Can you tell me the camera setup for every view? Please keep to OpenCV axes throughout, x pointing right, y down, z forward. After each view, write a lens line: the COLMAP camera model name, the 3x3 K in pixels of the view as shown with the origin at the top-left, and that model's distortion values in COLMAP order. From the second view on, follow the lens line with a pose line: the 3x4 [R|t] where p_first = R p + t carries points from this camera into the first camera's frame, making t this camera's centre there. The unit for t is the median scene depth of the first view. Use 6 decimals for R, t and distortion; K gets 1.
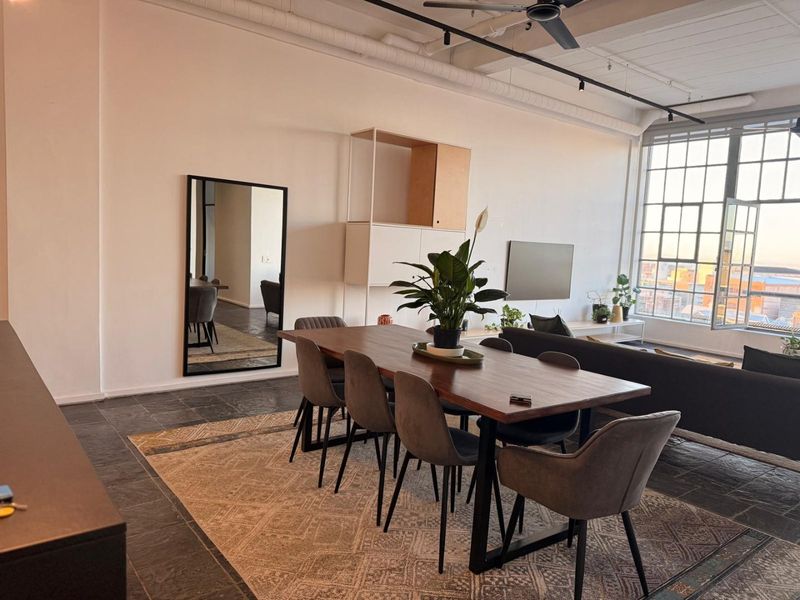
lens RADIAL K [[563.6, 0, 396.4], [0, 563.6, 298.8], [0, 0, 1]] dist [0.022974, -0.047349]
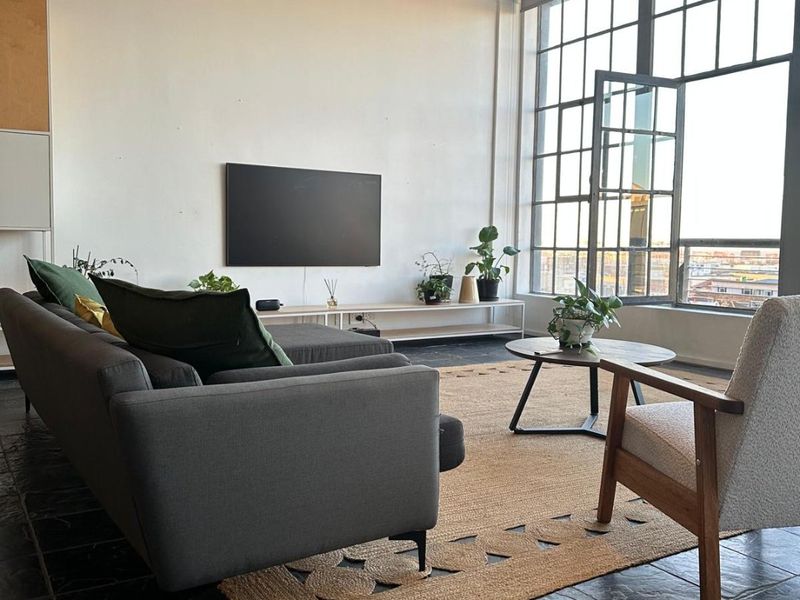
lens RADIAL K [[759.2, 0, 378.0], [0, 759.2, 316.0], [0, 0, 1]] dist [0.023650, 0.000000]
pose [[0.992572, -0.022398, -0.119580, 0.409462], [0.021957, 0.999746, -0.005007, 0.059628], [0.119662, 0.002345, 0.992812, 0.196688]]
